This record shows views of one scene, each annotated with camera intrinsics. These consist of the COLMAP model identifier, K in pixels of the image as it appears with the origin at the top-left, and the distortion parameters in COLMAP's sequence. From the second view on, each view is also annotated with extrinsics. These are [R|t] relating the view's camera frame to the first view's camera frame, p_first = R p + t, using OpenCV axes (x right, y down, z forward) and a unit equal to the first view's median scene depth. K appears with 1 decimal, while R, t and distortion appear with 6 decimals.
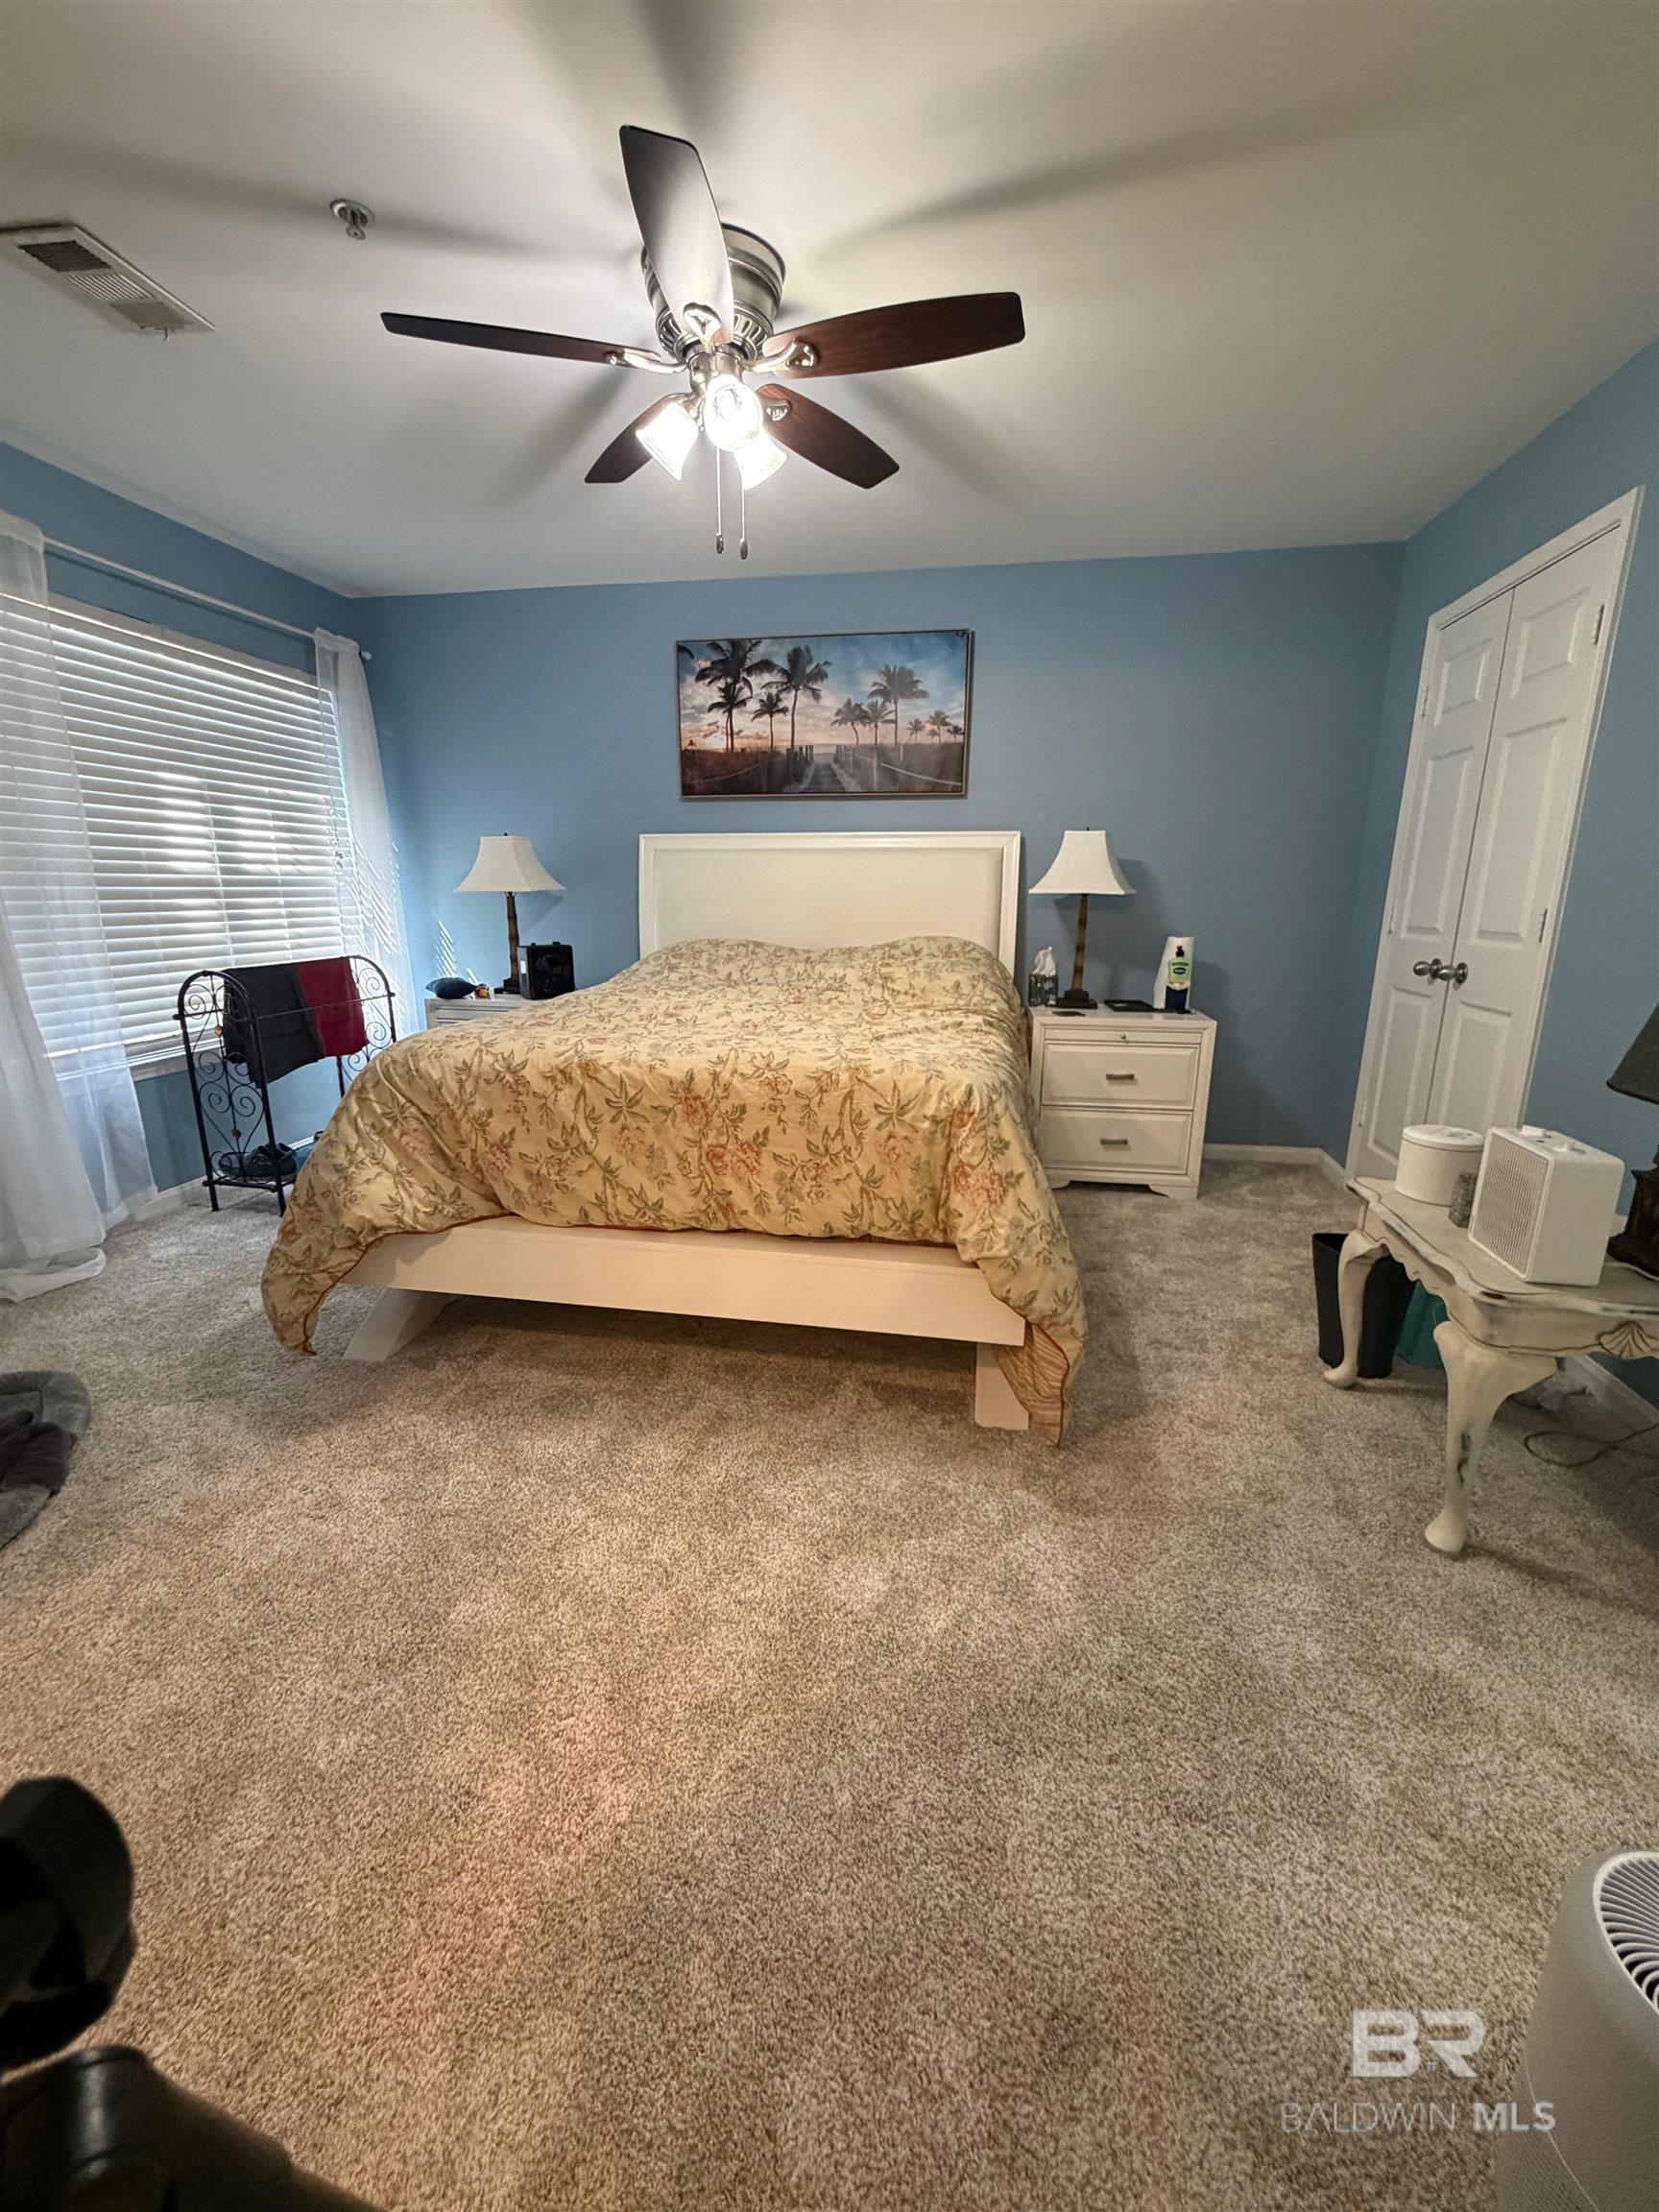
lens RADIAL K [[875.1, 0, 830.5], [0, 875.1, 1092.4], [0, 0, 1]] dist [0.002955, -0.000365]
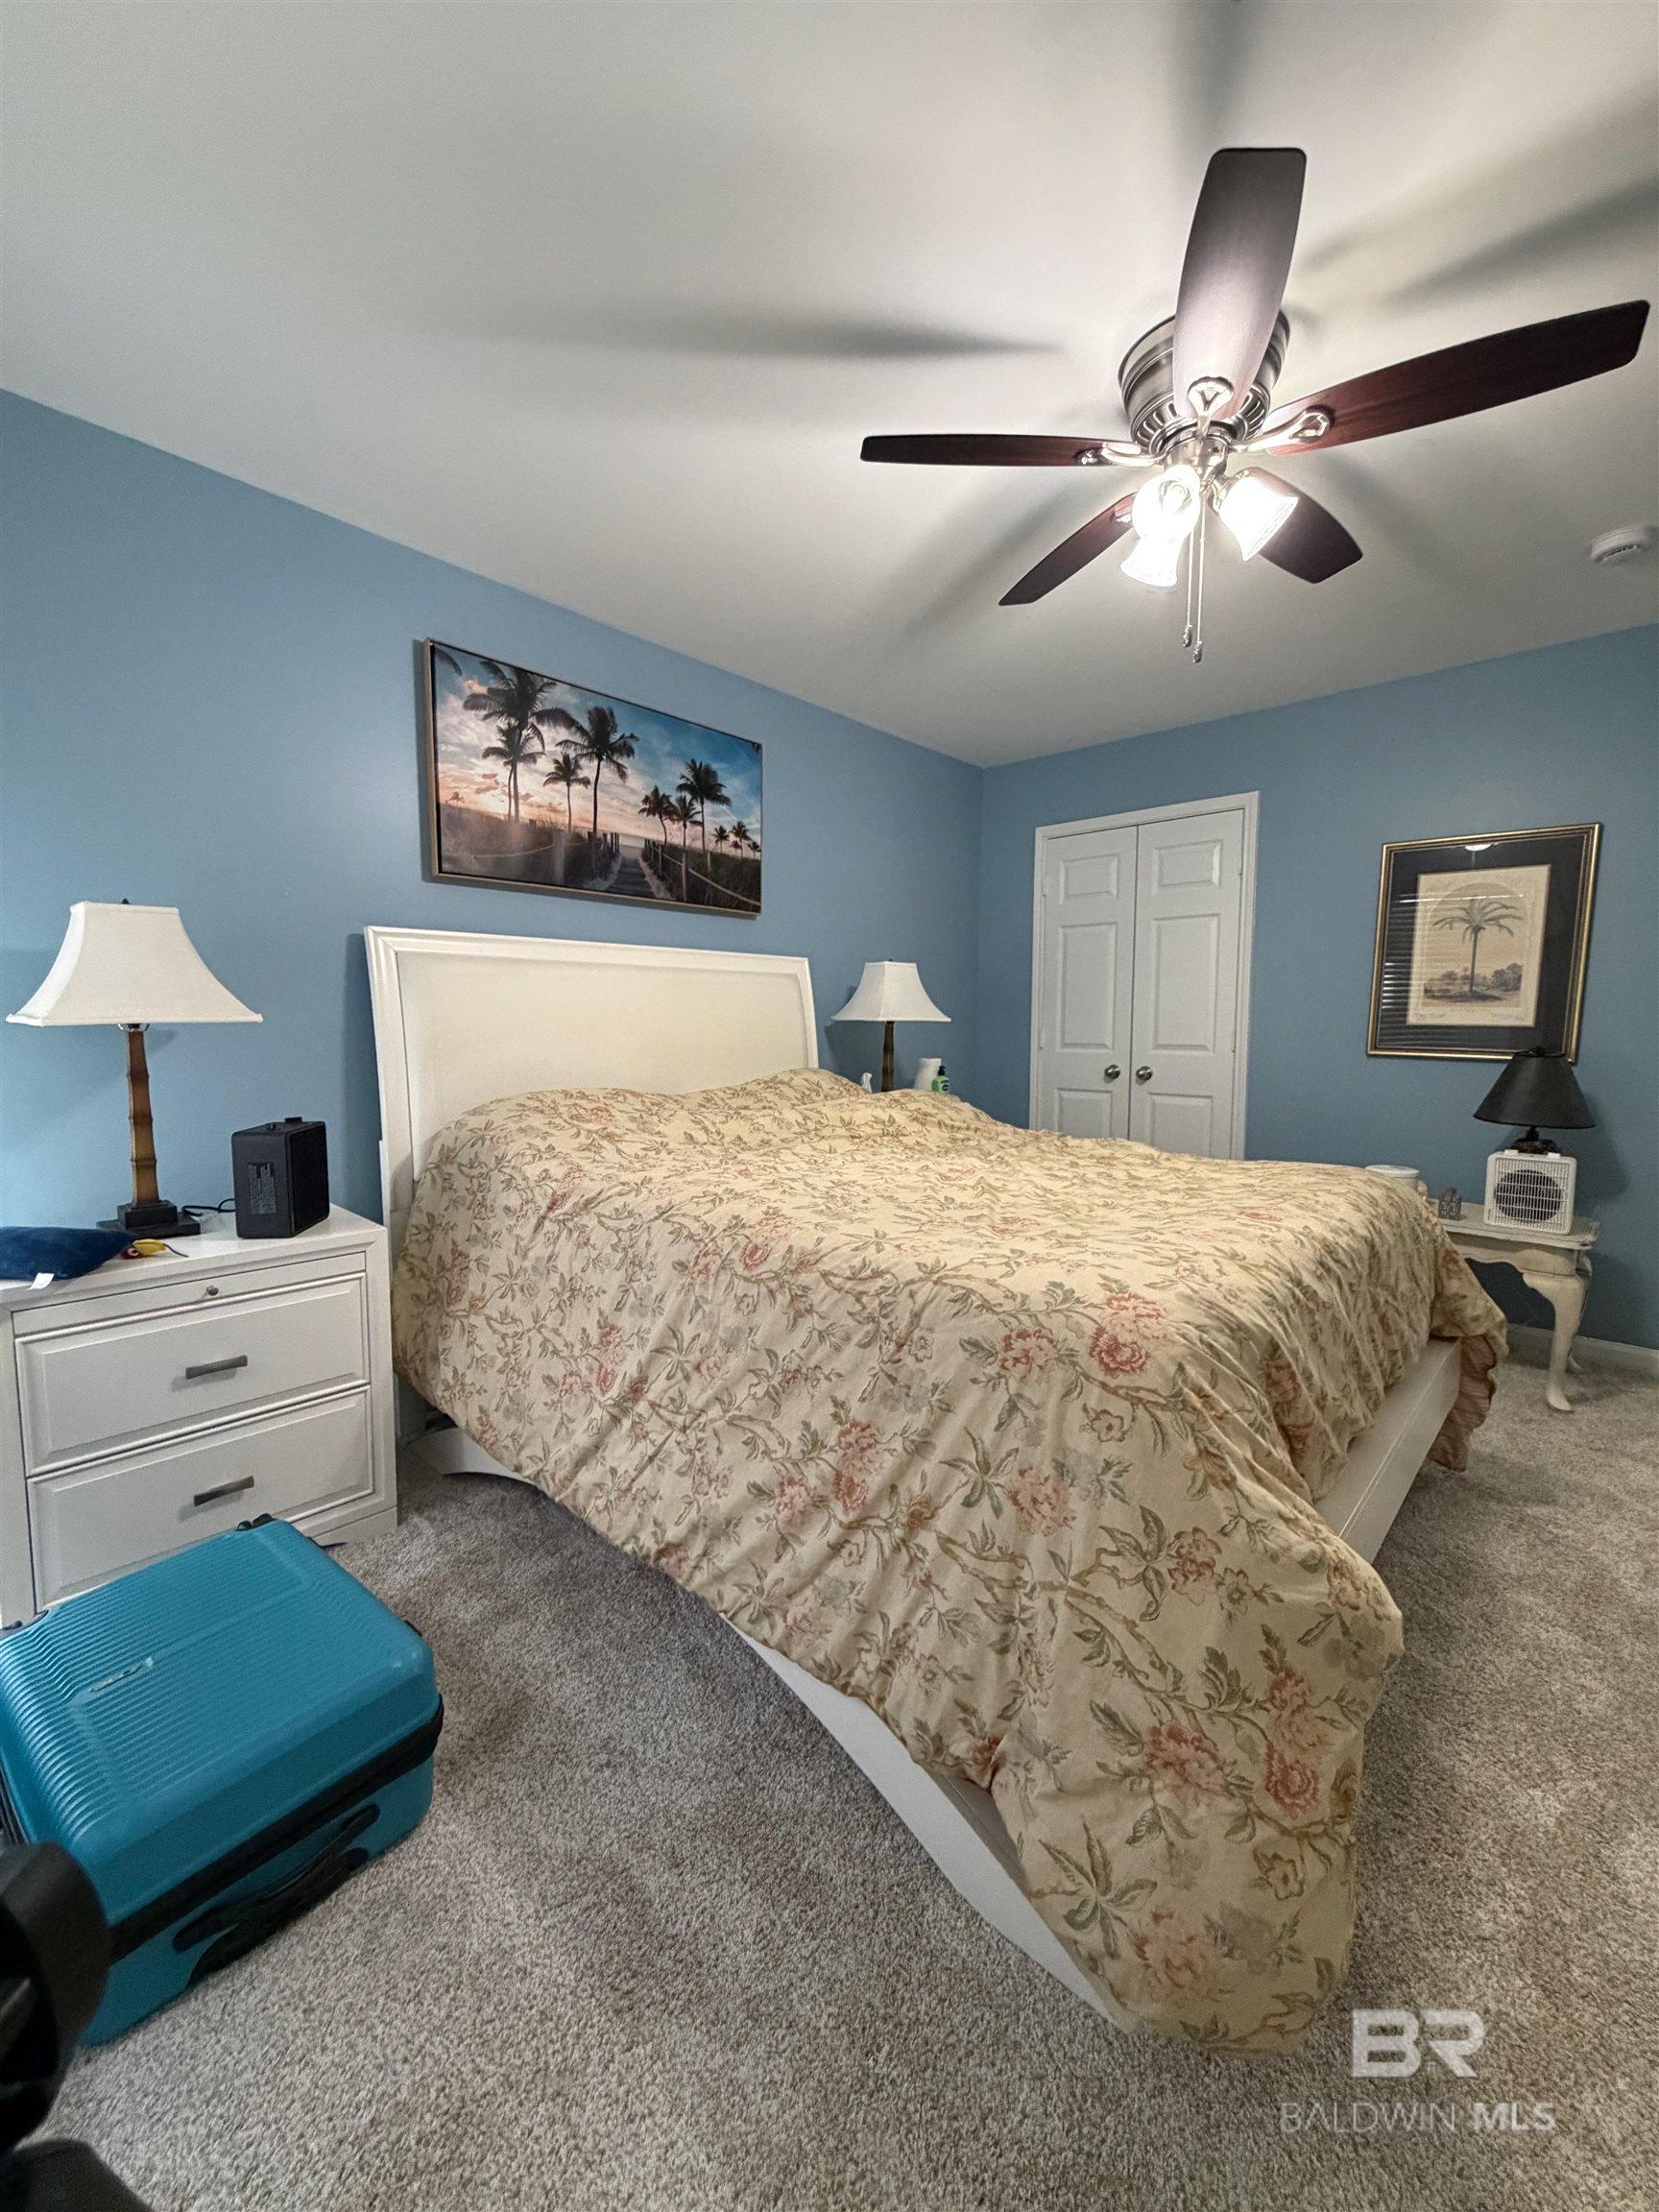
lens RADIAL K [[898.1, 0, 826.4], [0, 898.1, 1101.2], [0, 0, 1]] dist [-0.001375, -0.000332]
pose [[0.528866, -0.082431, 0.844693, -0.620260], [0.188629, 0.981795, -0.022291, -0.116566], [-0.827478, 0.171123, 0.534787, 0.477444]]
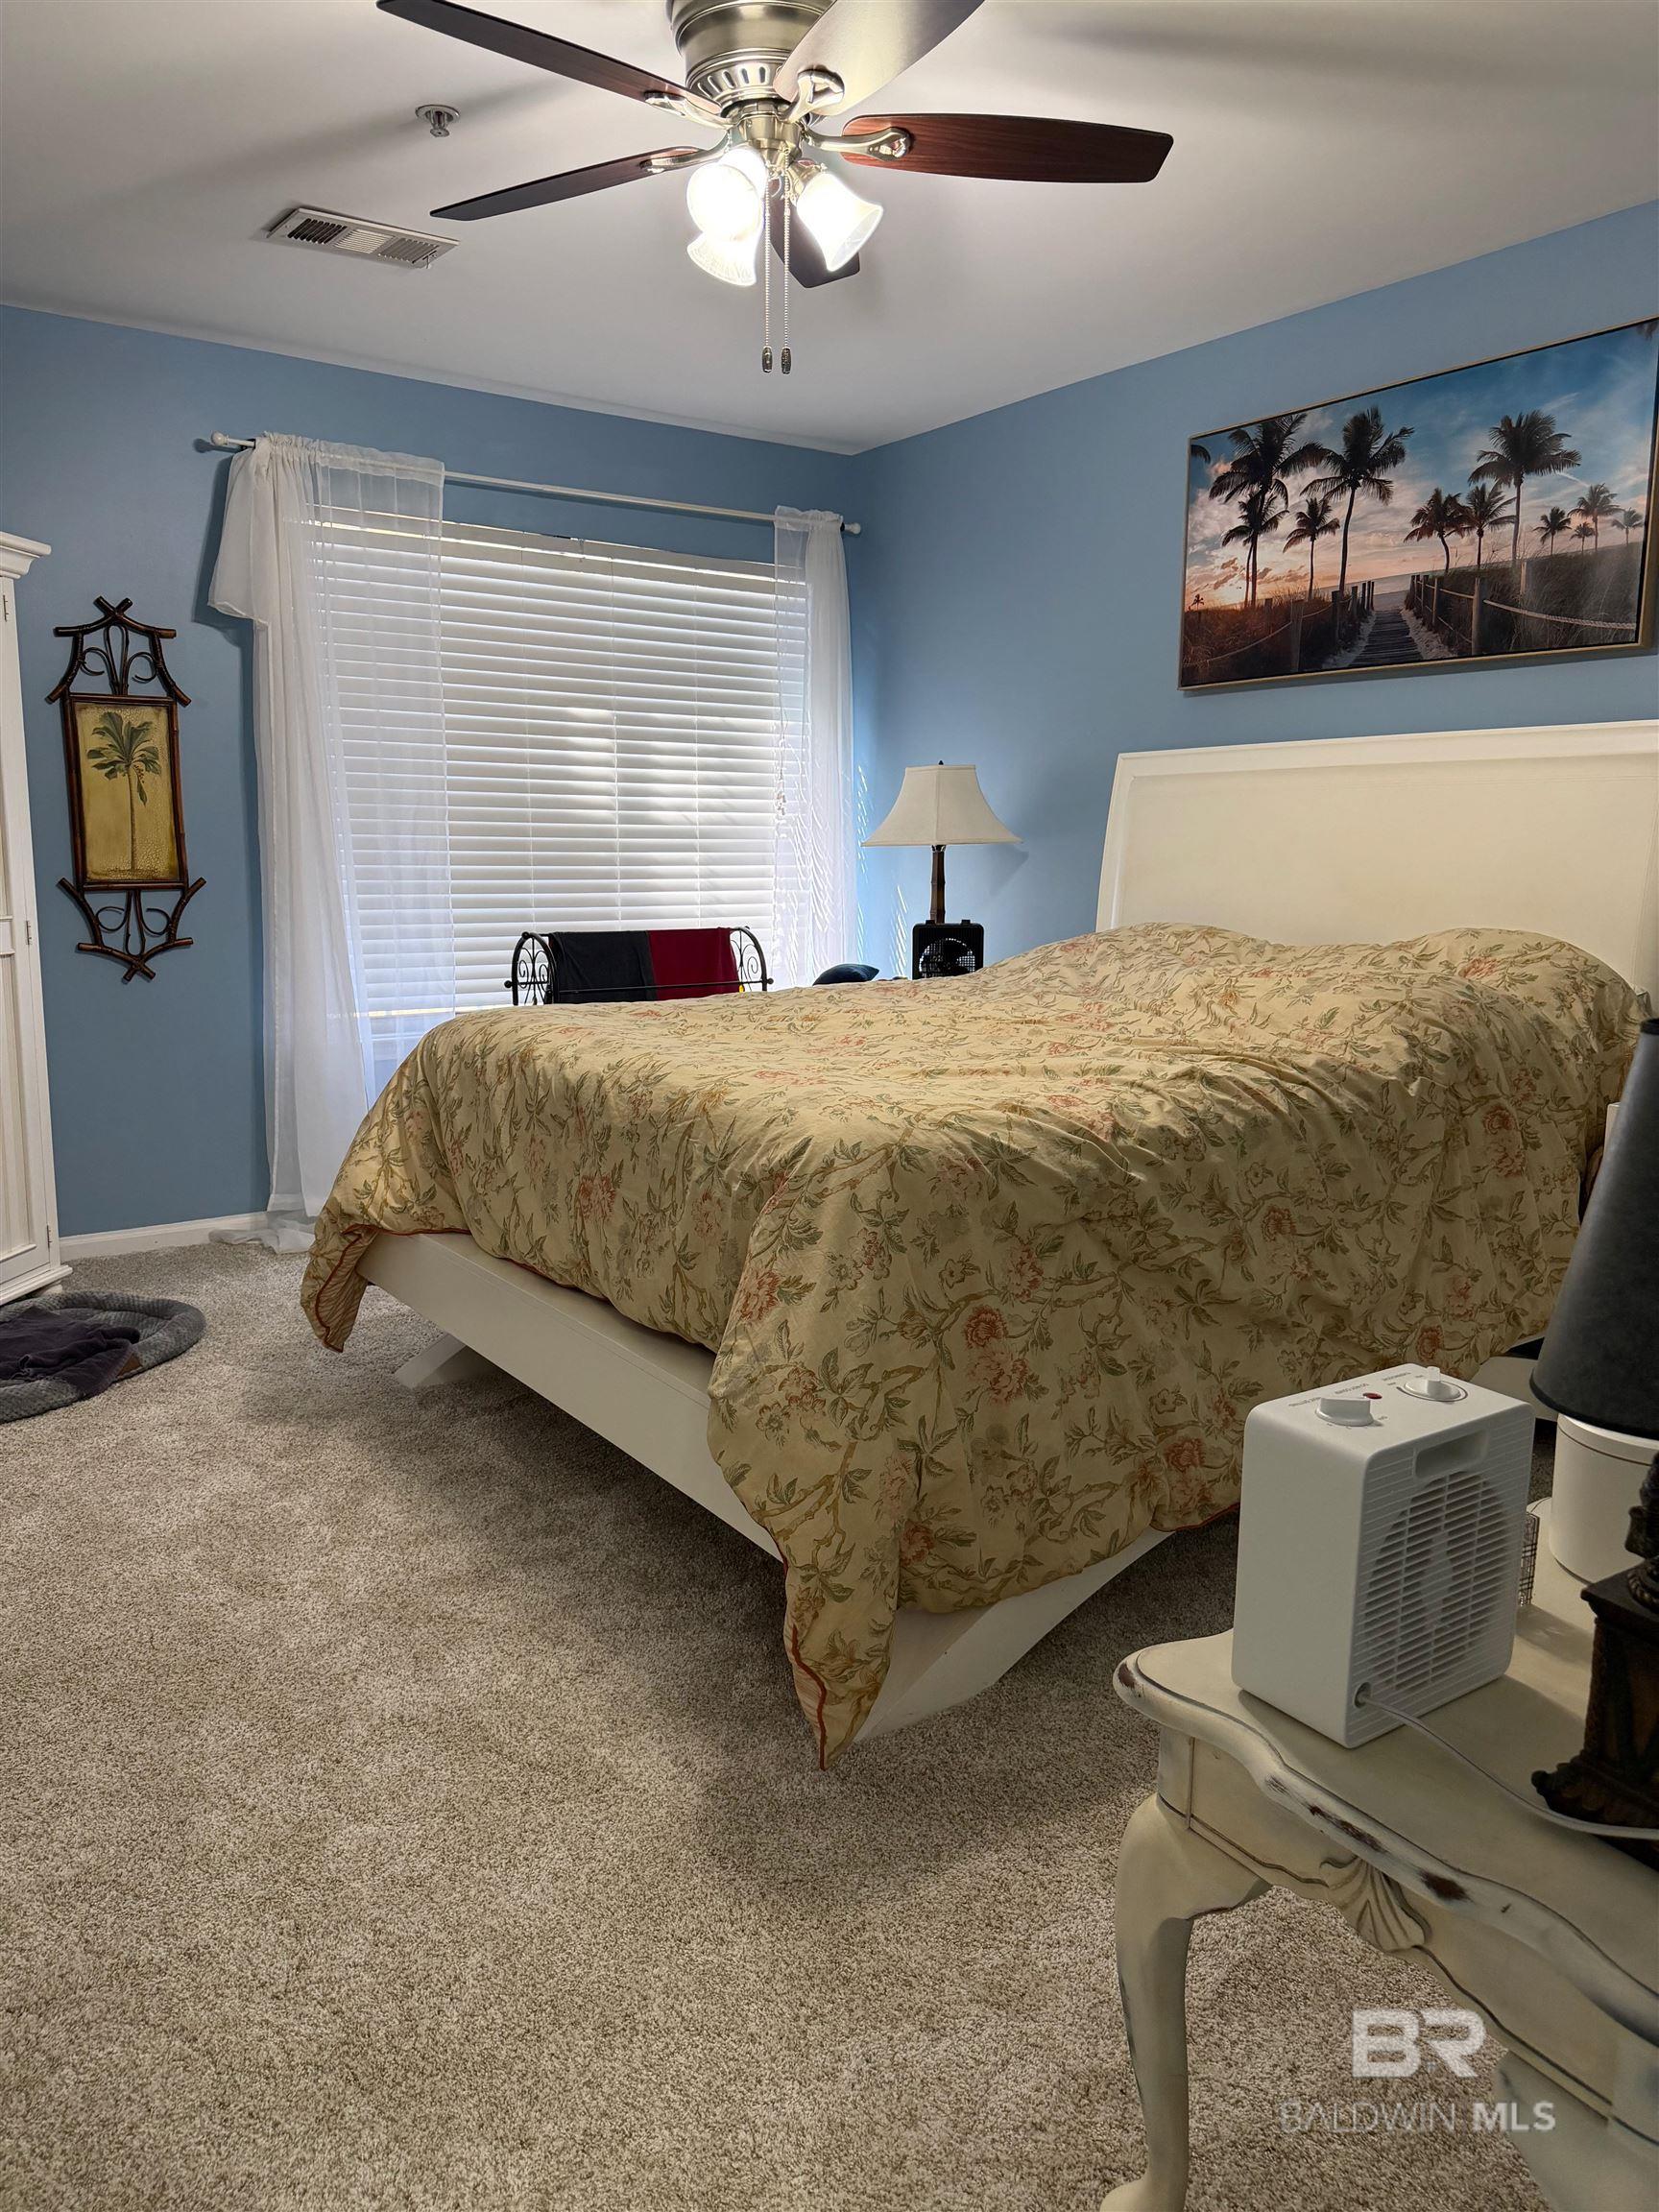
lens RADIAL K [[1525.9, 0, 829.5], [0, 1525.9, 1106.0], [0, 0, 1]] dist [0.083030, -0.148839]
pose [[0.719587, 0.117000, -0.684475, 0.445996], [-0.159183, 0.987248, 0.001406, -0.016574], [0.675911, 0.107945, 0.729035, 0.096056]]
